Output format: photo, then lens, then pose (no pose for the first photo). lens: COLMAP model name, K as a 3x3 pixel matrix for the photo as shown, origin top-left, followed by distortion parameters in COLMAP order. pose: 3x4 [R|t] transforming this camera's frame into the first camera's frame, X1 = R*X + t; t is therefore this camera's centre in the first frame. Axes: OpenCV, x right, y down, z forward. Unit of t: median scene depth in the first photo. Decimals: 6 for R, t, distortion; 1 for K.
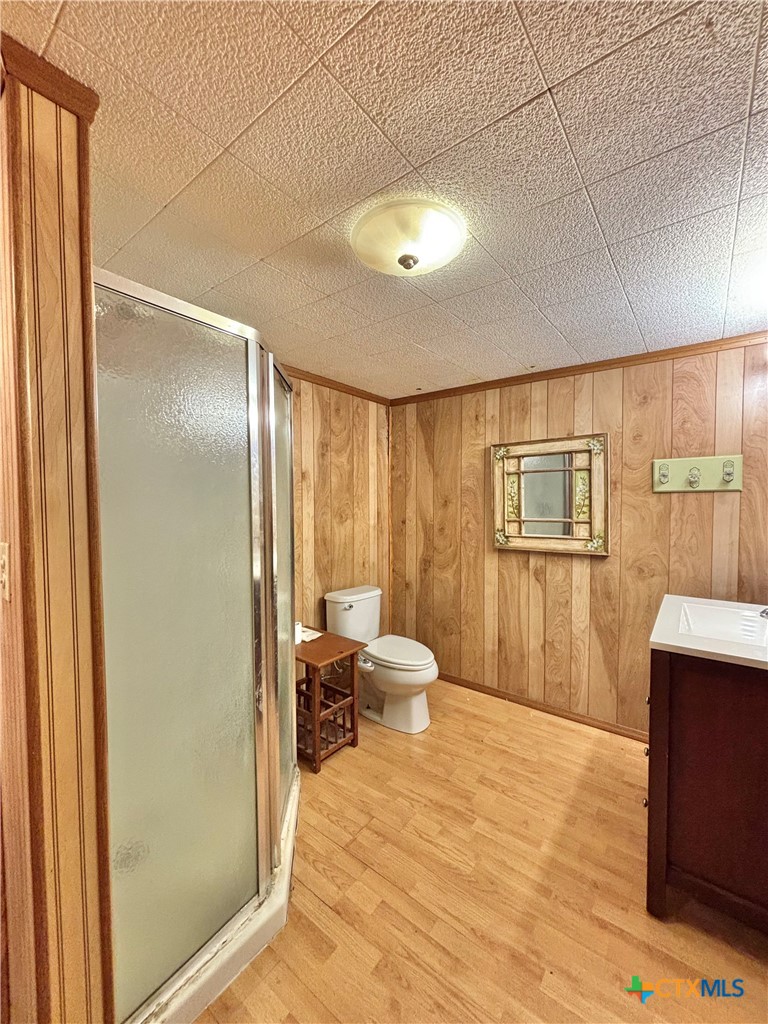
lens RADIAL K [[409.4, 0, 384.7], [0, 409.4, 510.9], [0, 0, 1]] dist [-0.002431, 0.000896]
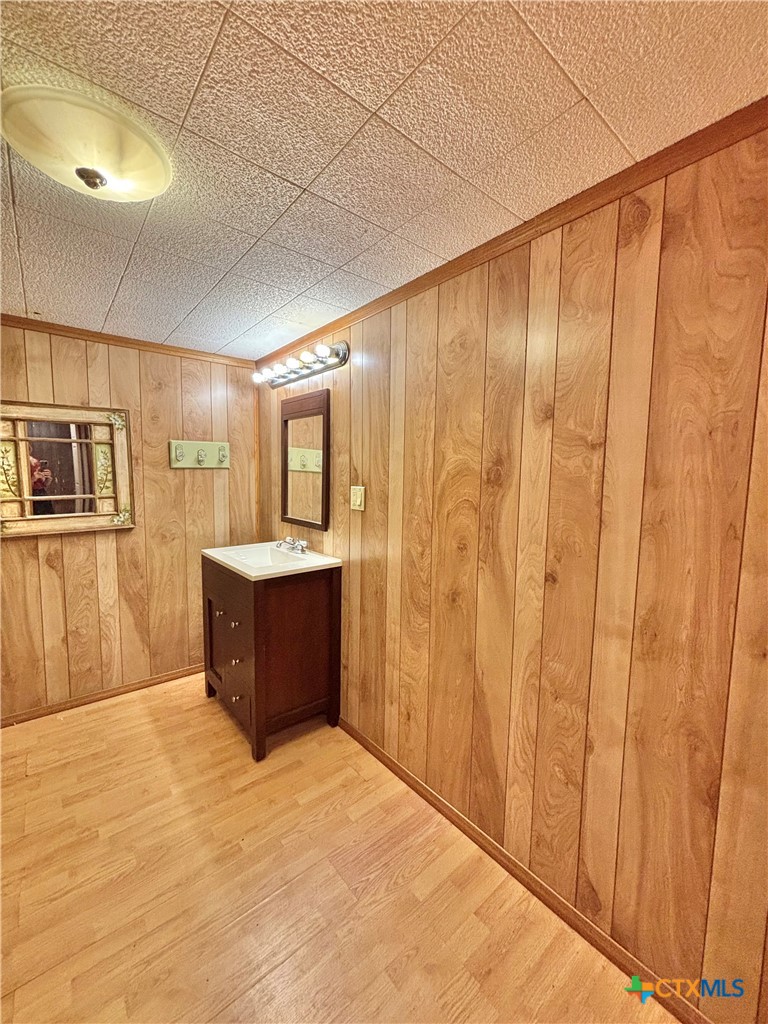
lens RADIAL K [[409.4, 0, 384.8], [0, 409.4, 512.6], [0, 0, 1]] dist [-0.002431, 0.000896]
pose [[0.220457, -0.088492, 0.971374, -0.332182], [0.022022, 0.996074, 0.085744, -0.005489], [-0.975148, 0.002489, 0.221540, 0.133296]]
